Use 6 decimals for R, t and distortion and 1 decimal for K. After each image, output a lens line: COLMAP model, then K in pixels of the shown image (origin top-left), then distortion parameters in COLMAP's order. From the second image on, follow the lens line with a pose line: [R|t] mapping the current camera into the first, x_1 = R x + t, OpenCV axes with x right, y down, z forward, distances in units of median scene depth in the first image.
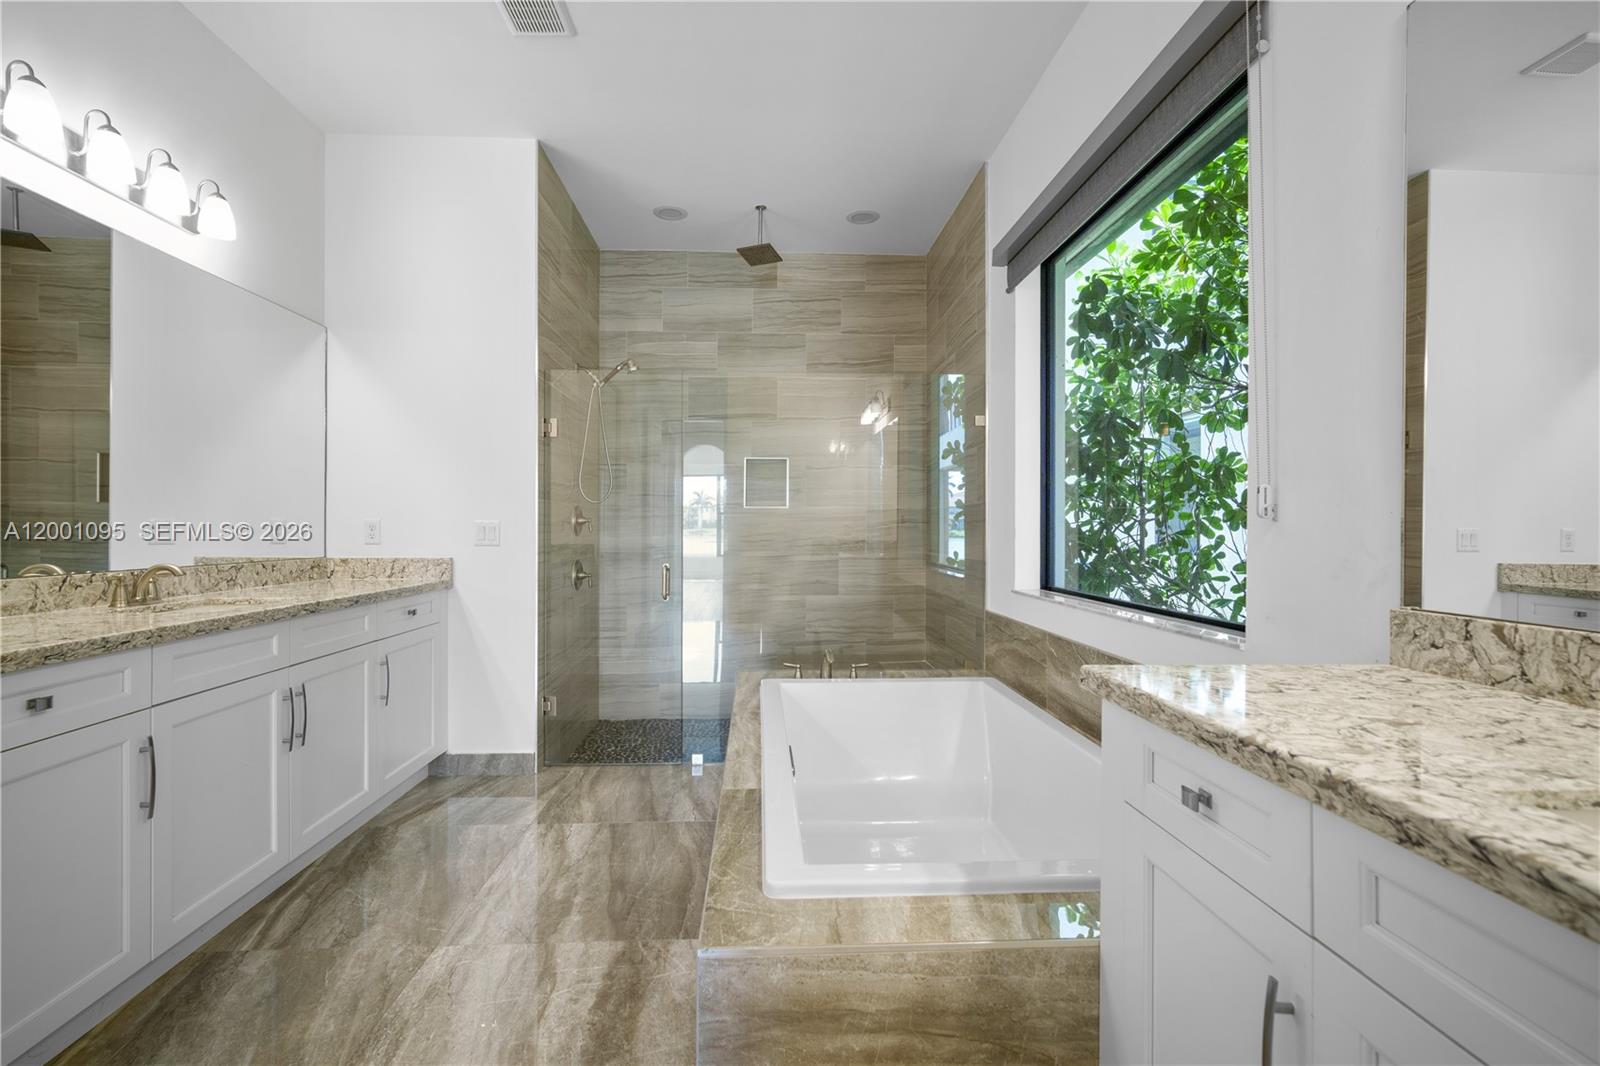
lens RADIAL K [[705.8, 0, 790.2], [0, 705.8, 530.5], [0, 0, 1]] dist [-0.000427, 0.000187]
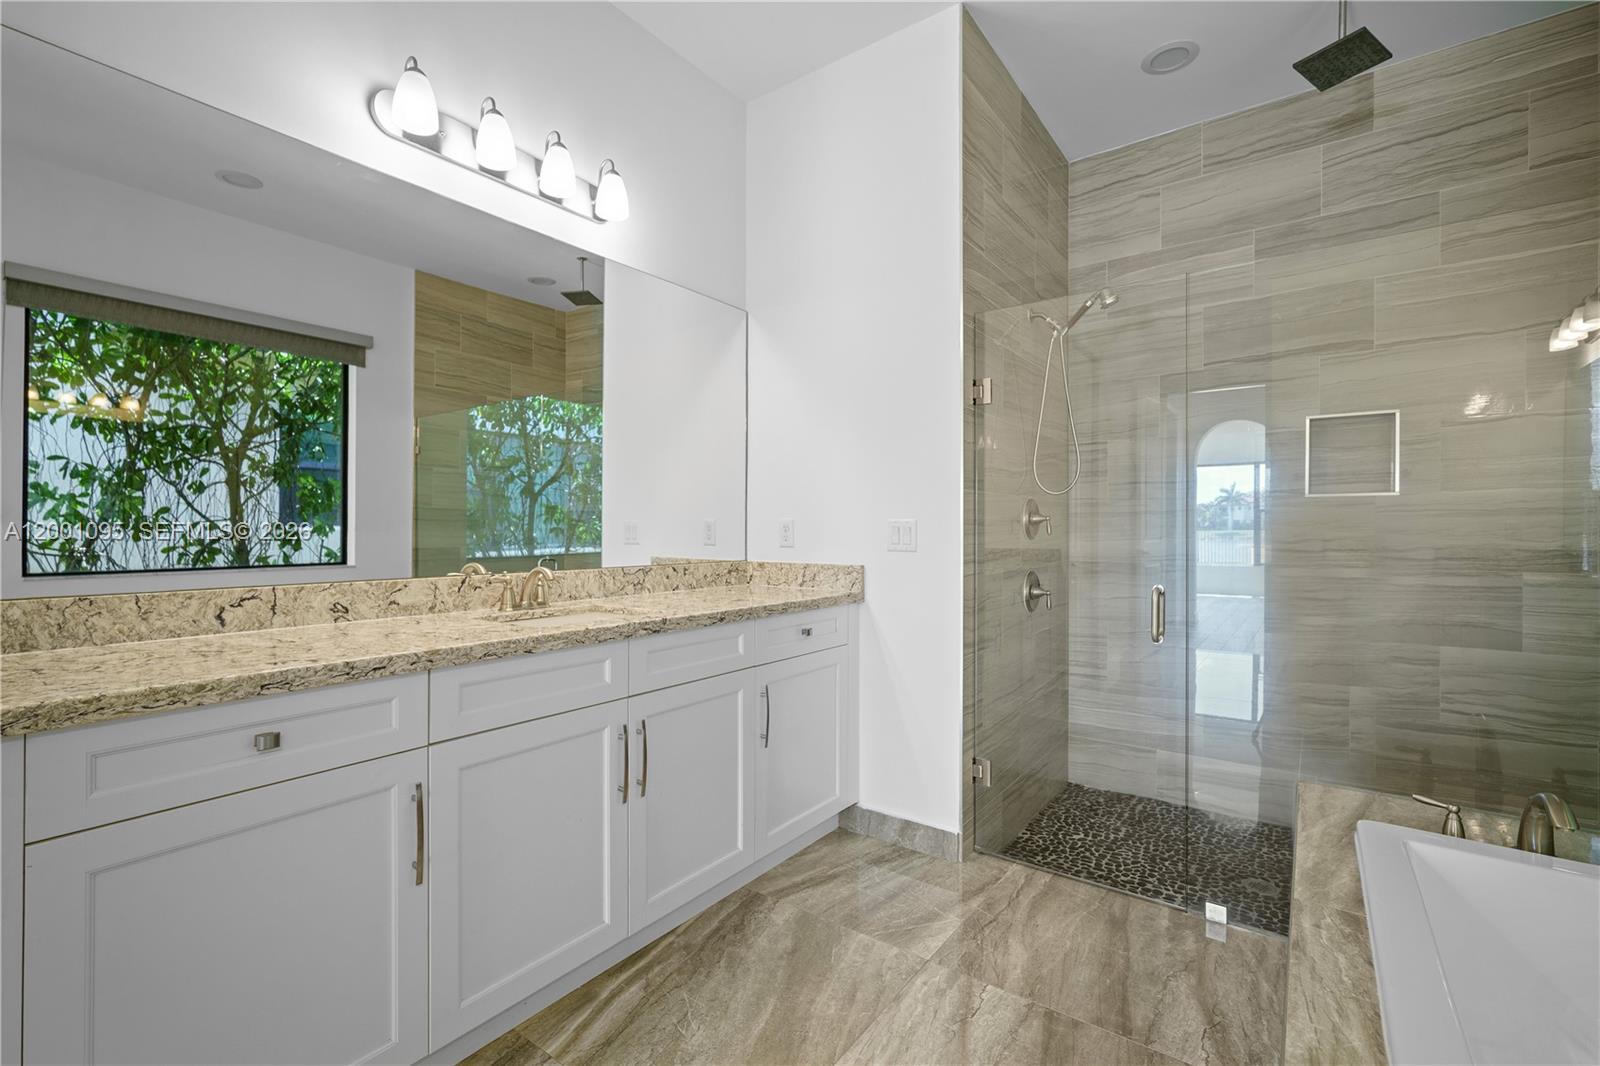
lens RADIAL K [[688.5, 0, 790.5], [0, 688.5, 528.5], [0, 0, 1]] dist [-0.001207, 0.000101]
pose [[0.766899, -0.002667, -0.641763, -0.034422], [-0.001281, 0.999983, -0.005687, 0.000869], [0.641767, 0.005183, 0.766882, 0.335120]]
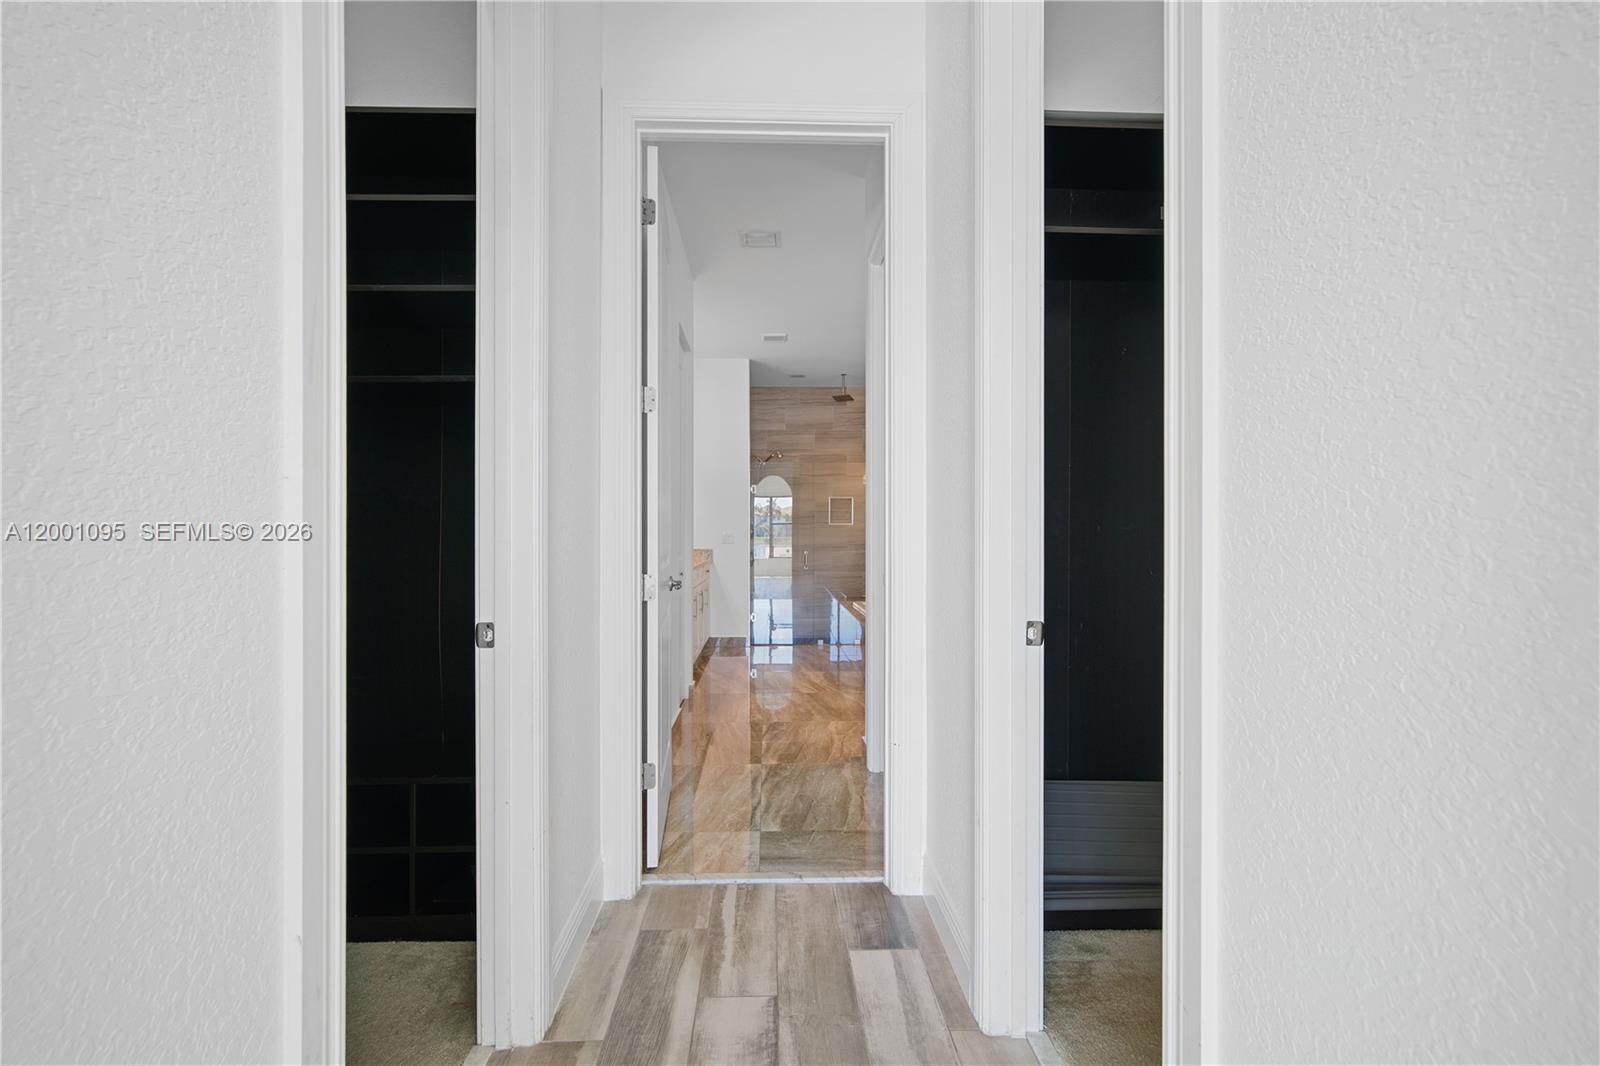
lens RADIAL K [[701.4, 0, 801.7], [0, 701.4, 540.4], [0, 0, 1]] dist [0.000360, 0.000170]
pose [[0.999465, -0.004440, 0.032402, -0.281033], [0.004466, 0.999990, -0.000718, 0.019536], [-0.032398, 0.000862, 0.999475, -1.225786]]
